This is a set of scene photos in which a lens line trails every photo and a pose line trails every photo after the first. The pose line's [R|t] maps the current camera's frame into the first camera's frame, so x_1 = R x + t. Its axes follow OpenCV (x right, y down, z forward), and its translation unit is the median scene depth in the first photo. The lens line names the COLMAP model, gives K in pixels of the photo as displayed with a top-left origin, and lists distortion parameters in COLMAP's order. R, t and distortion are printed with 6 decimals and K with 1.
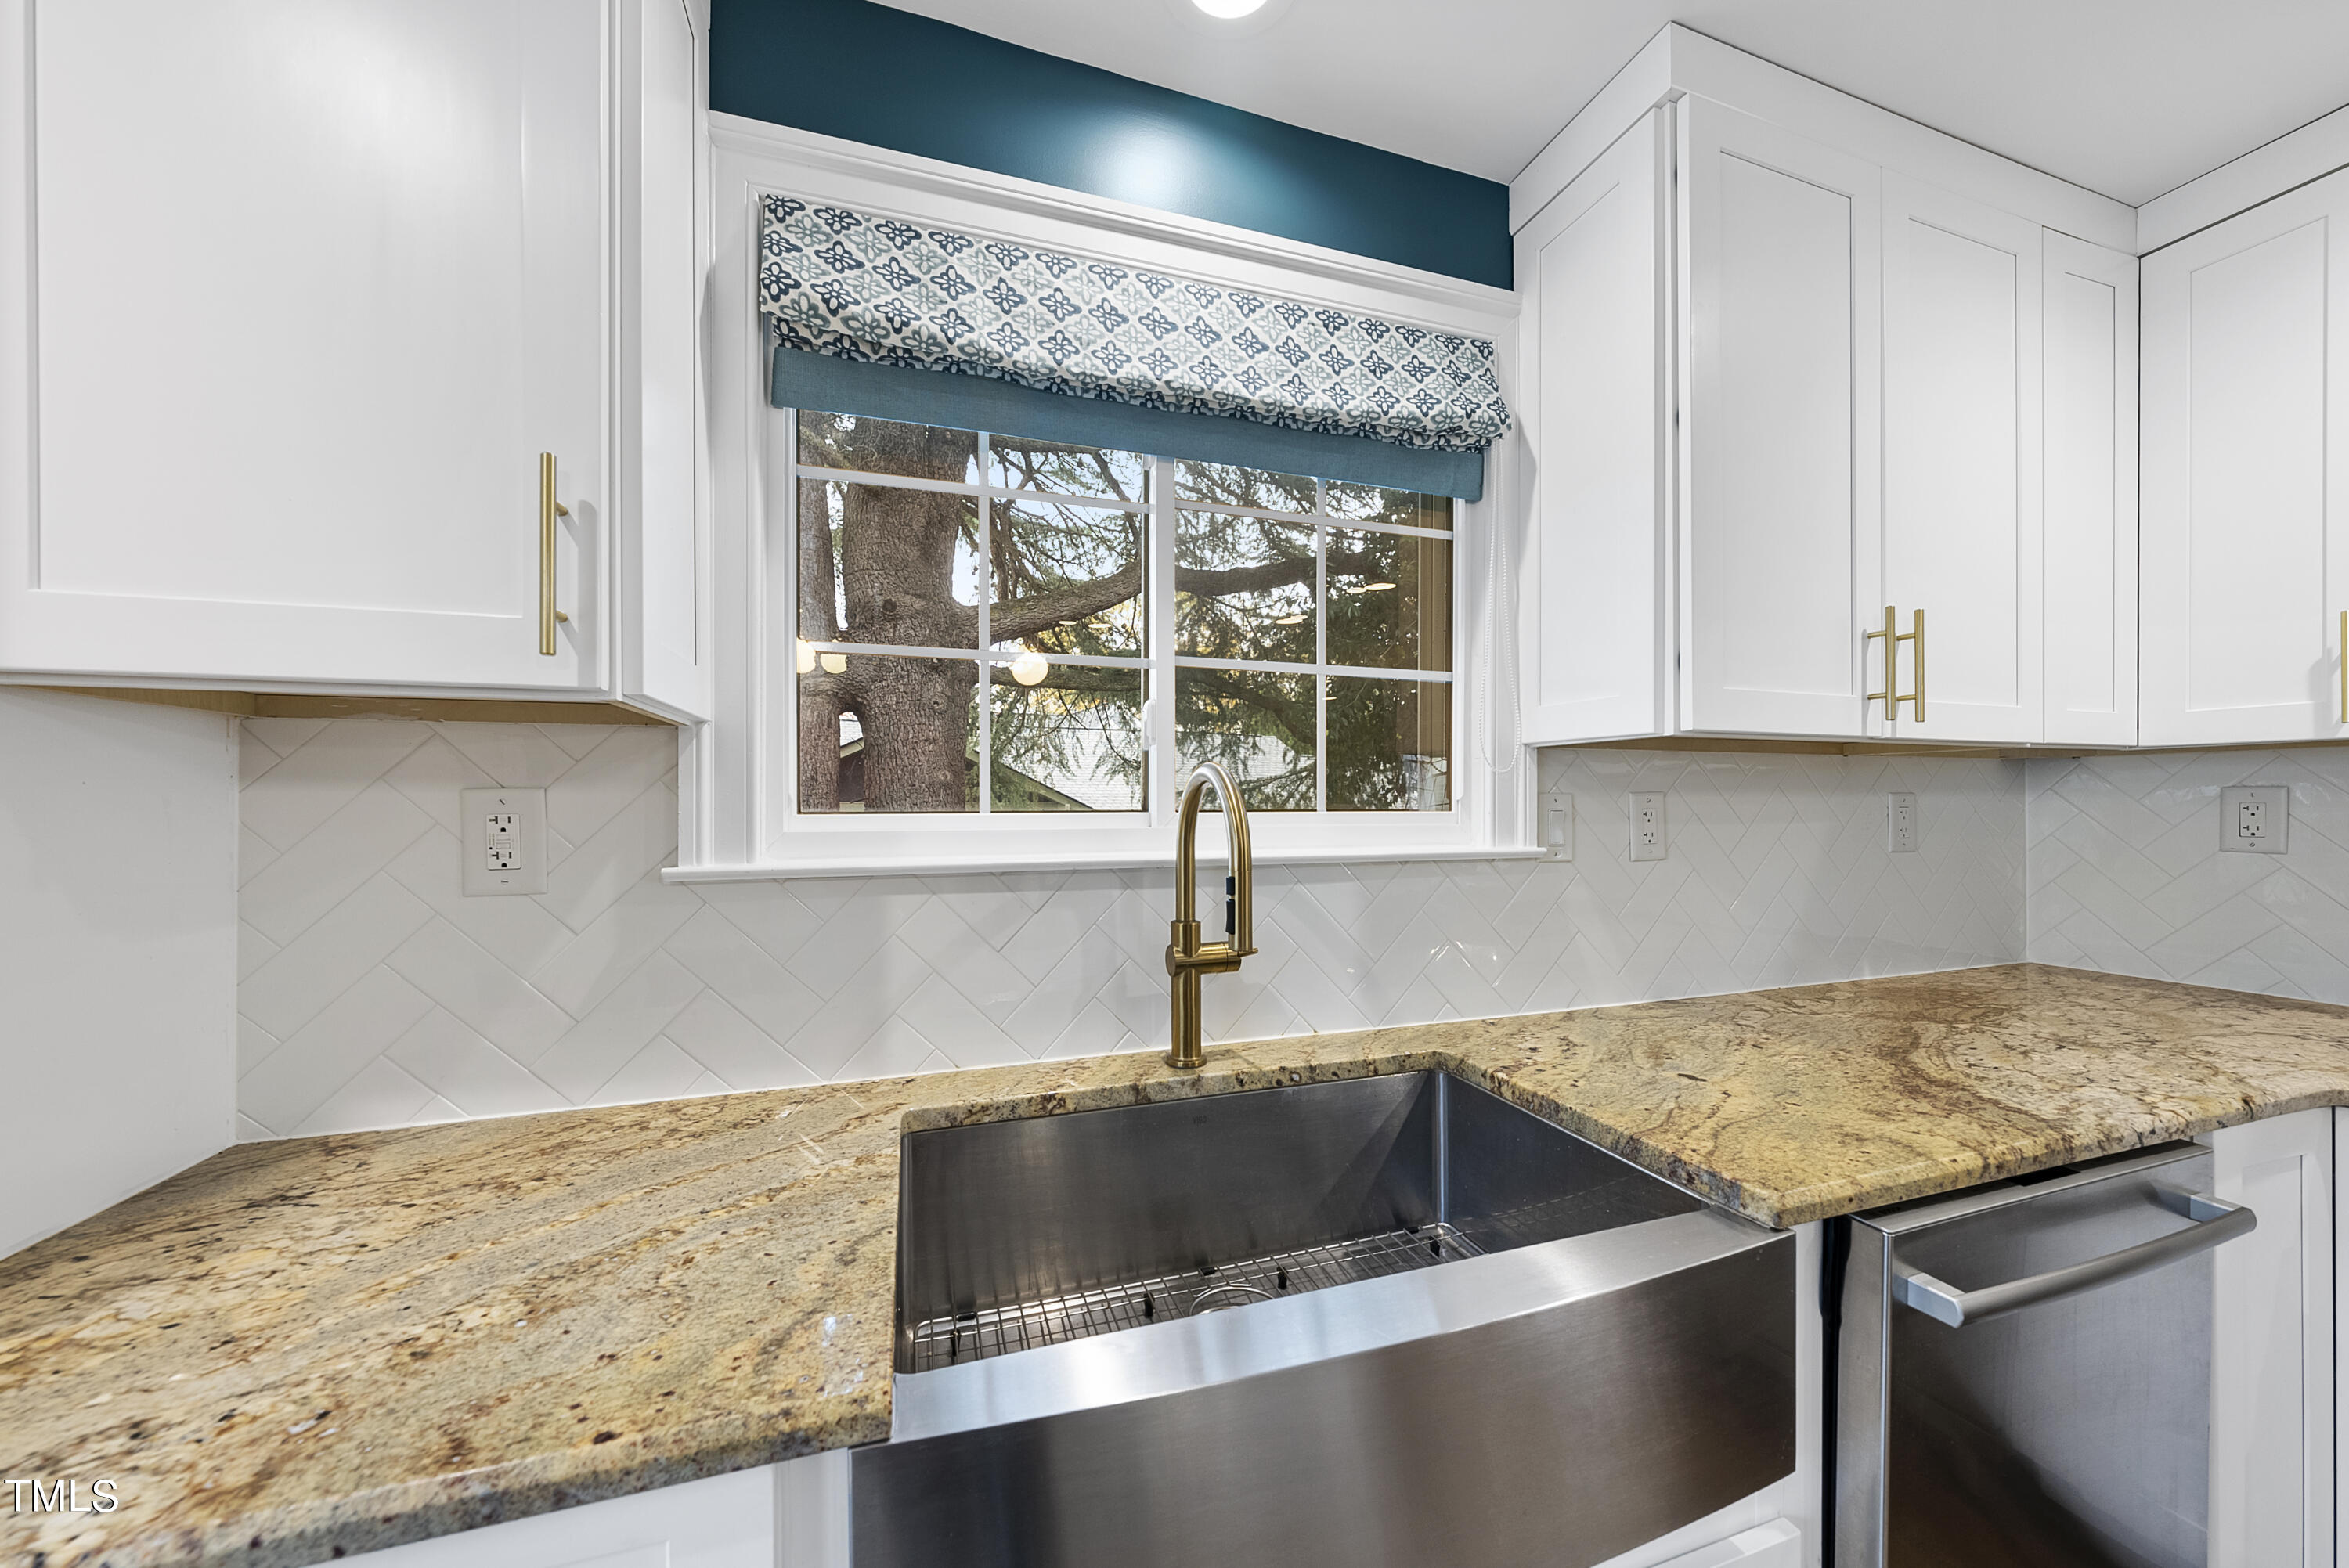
lens RADIAL K [[844.1, 0, 1178.2], [0, 844.1, 800.7], [0, 0, 1]] dist [-0.001065, 0.000099]
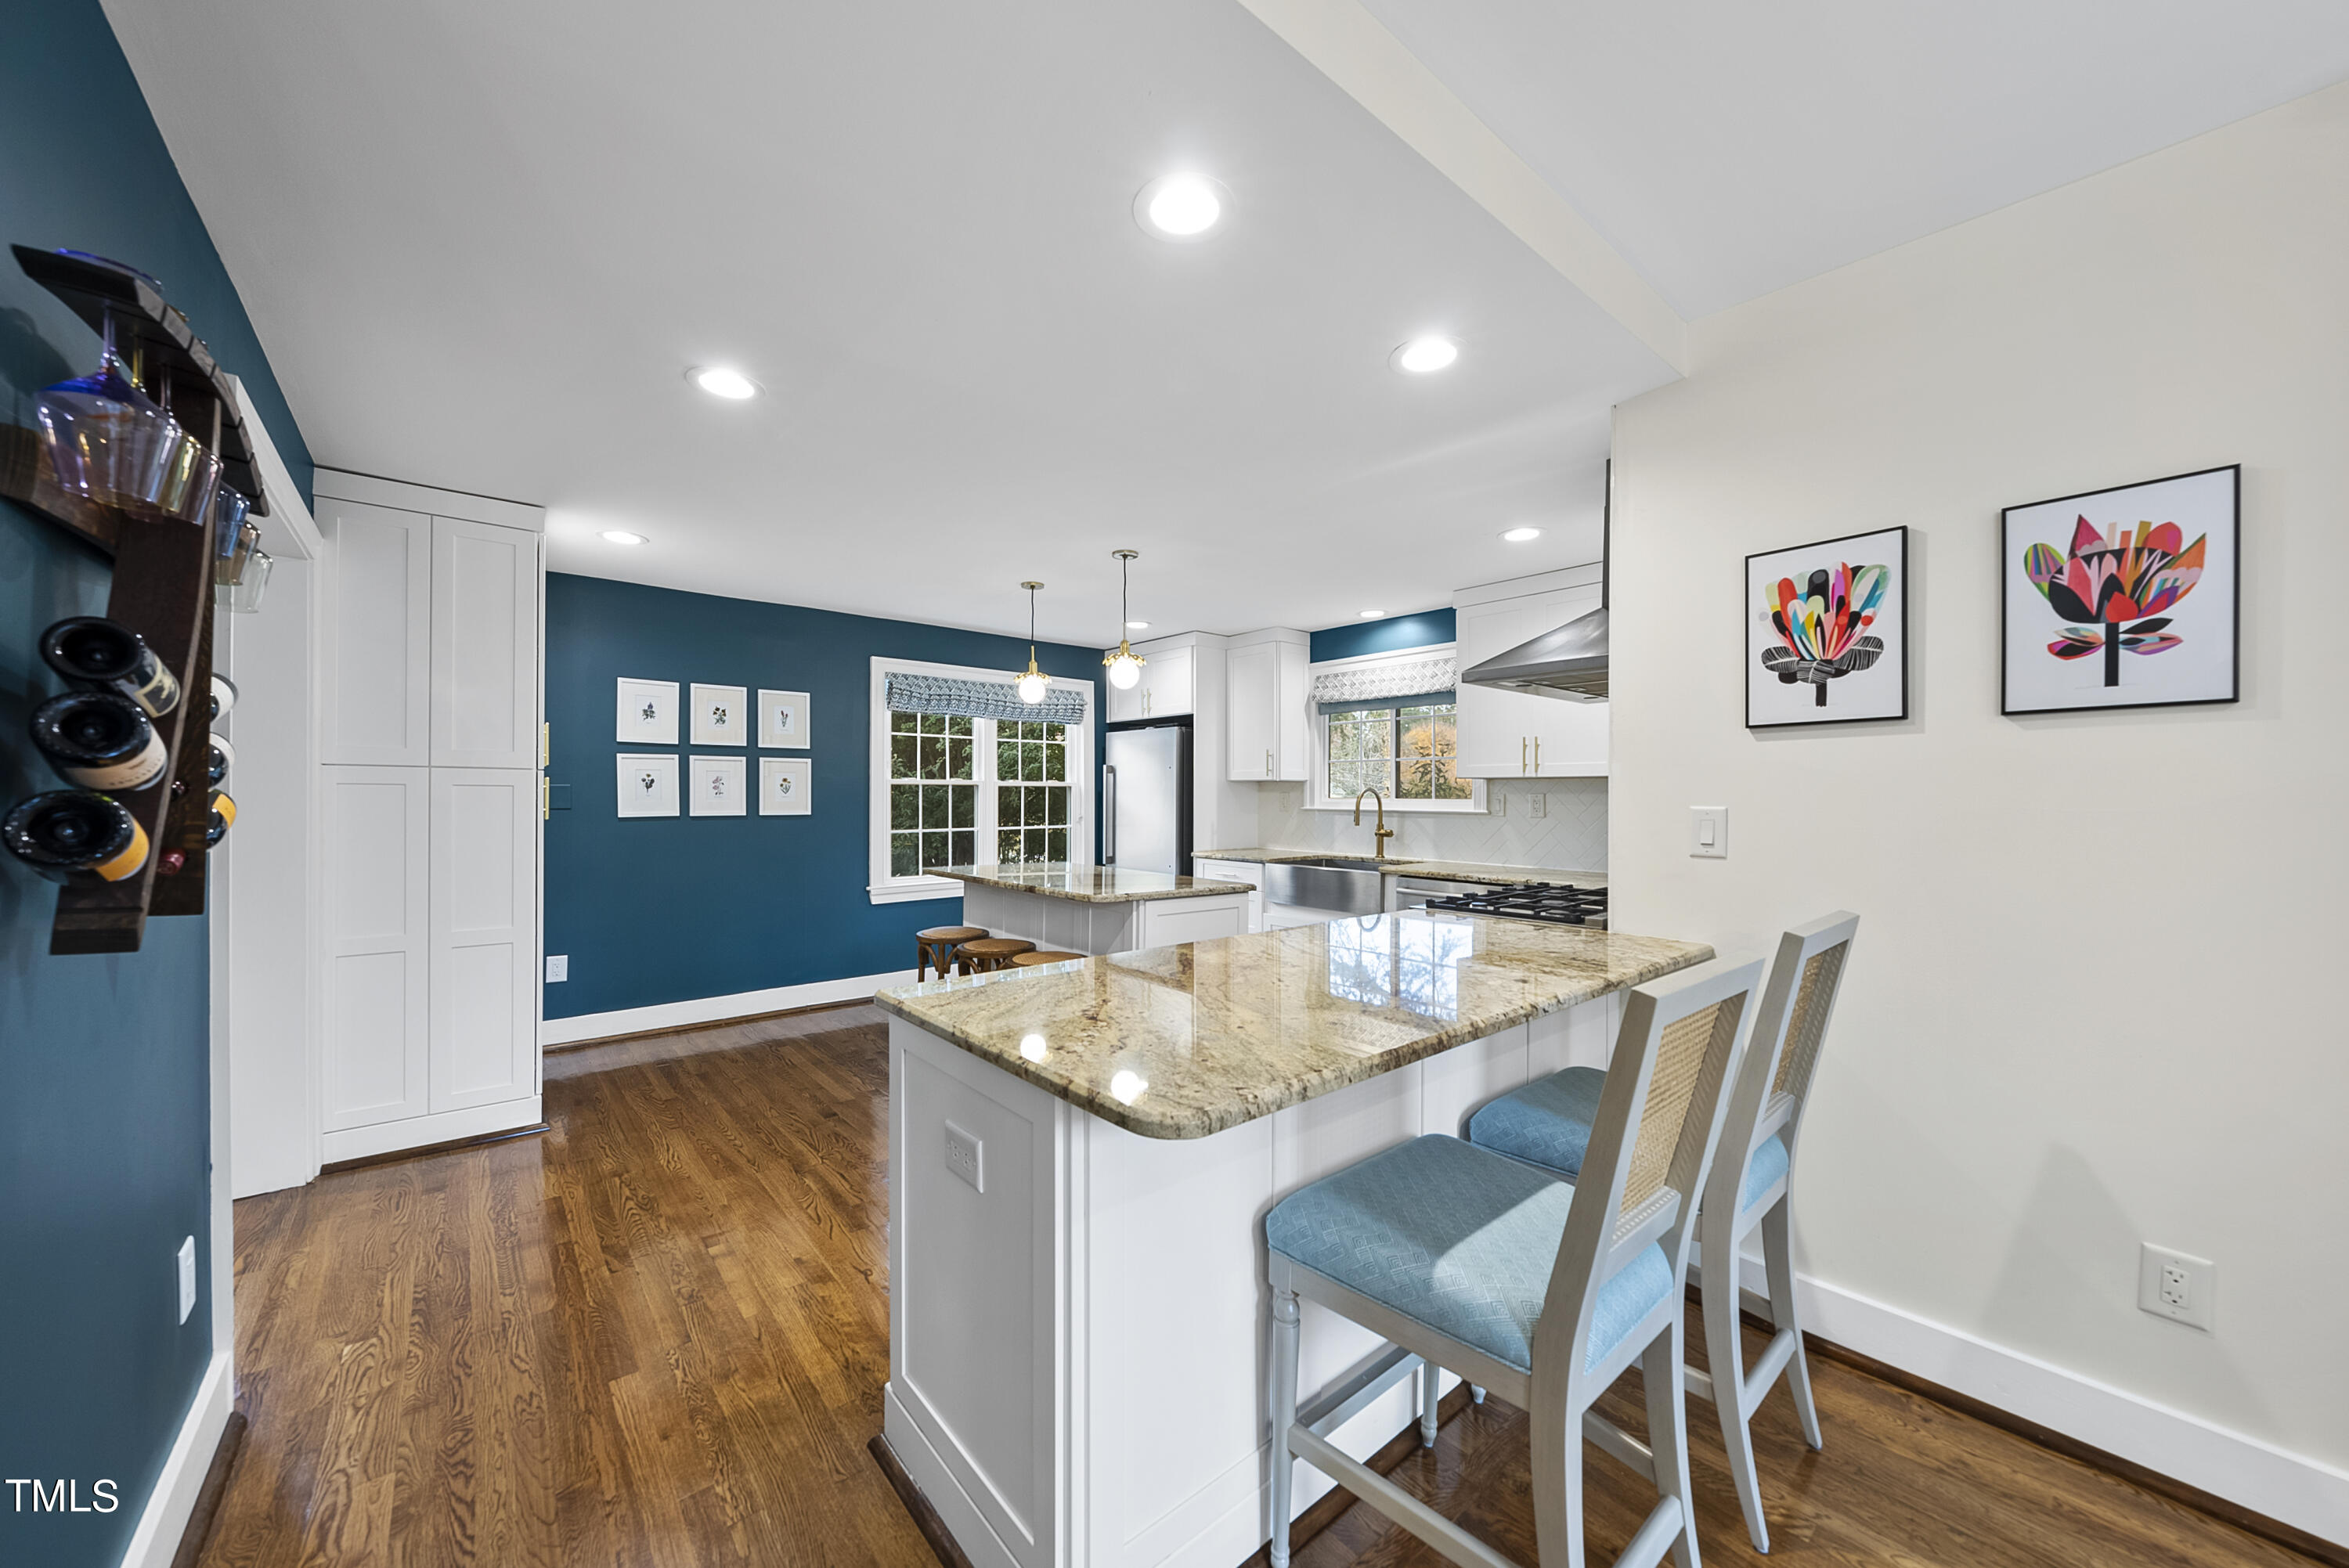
lens RADIAL K [[844.1, 0, 1178.2], [0, 844.1, 800.7], [0, 0, 1]] dist [-0.001065, 0.000099]
pose [[0.373677, 0.011180, -0.927491, 3.530506], [-0.006344, 0.999935, 0.009497, -0.010182], [0.927537, 0.002335, 0.373724, -1.504856]]
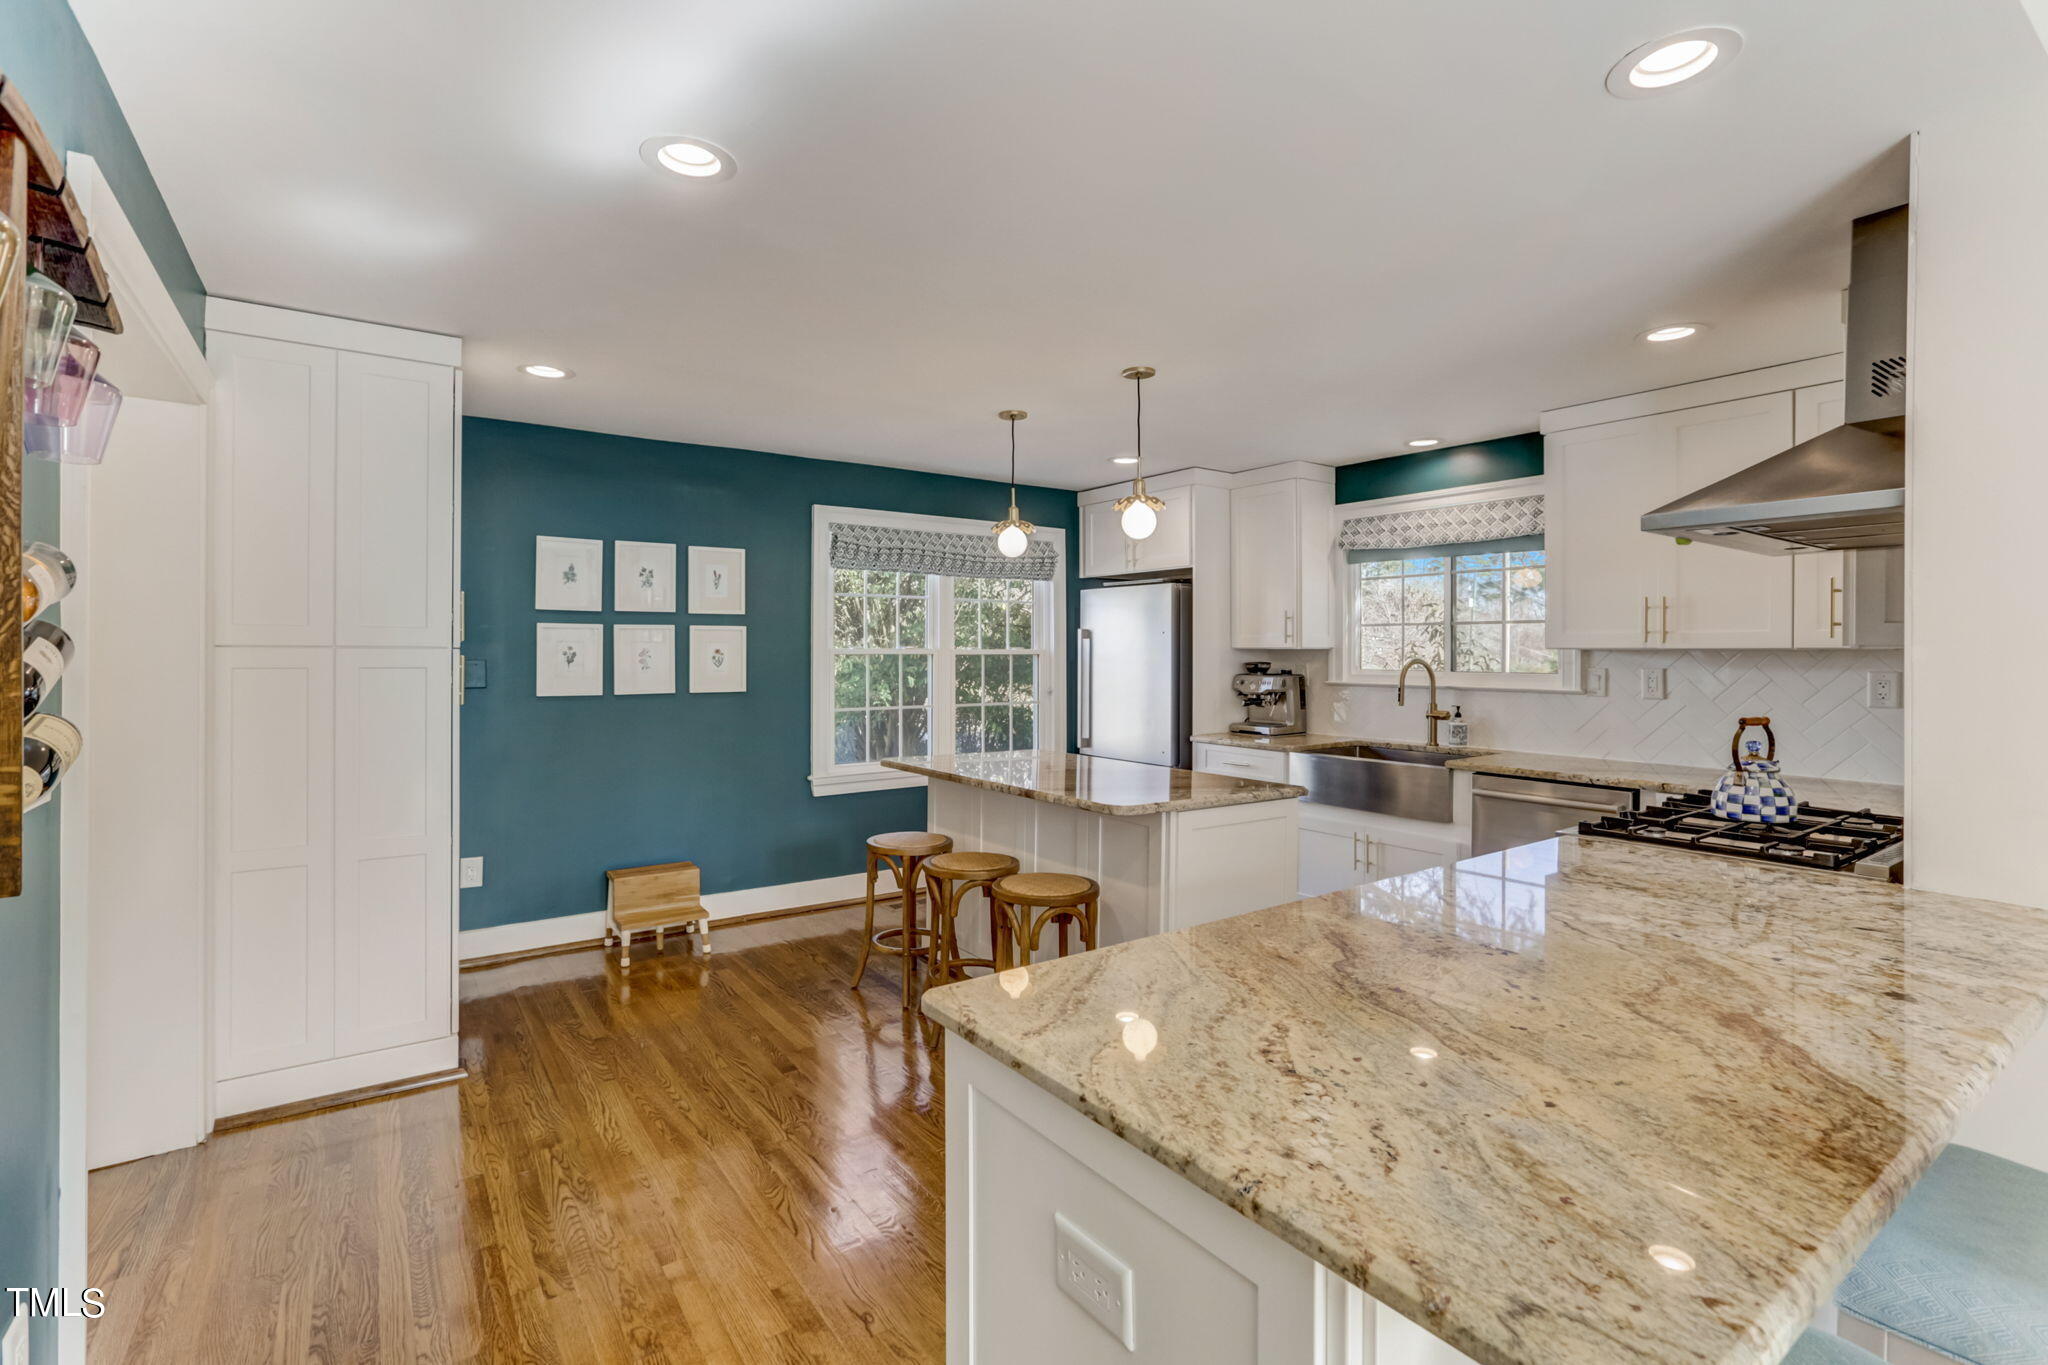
lens RADIAL K [[938.1, 0, 1023.5], [0, 938.1, 657.9], [0, 0, 1]] dist [-0.022708, 0.015951]
pose [[0.286838, 0.009395, -0.957933, 3.115683], [-0.003281, 0.999956, 0.008824, -0.069937], [0.957973, 0.000612, 0.286857, -1.641296]]
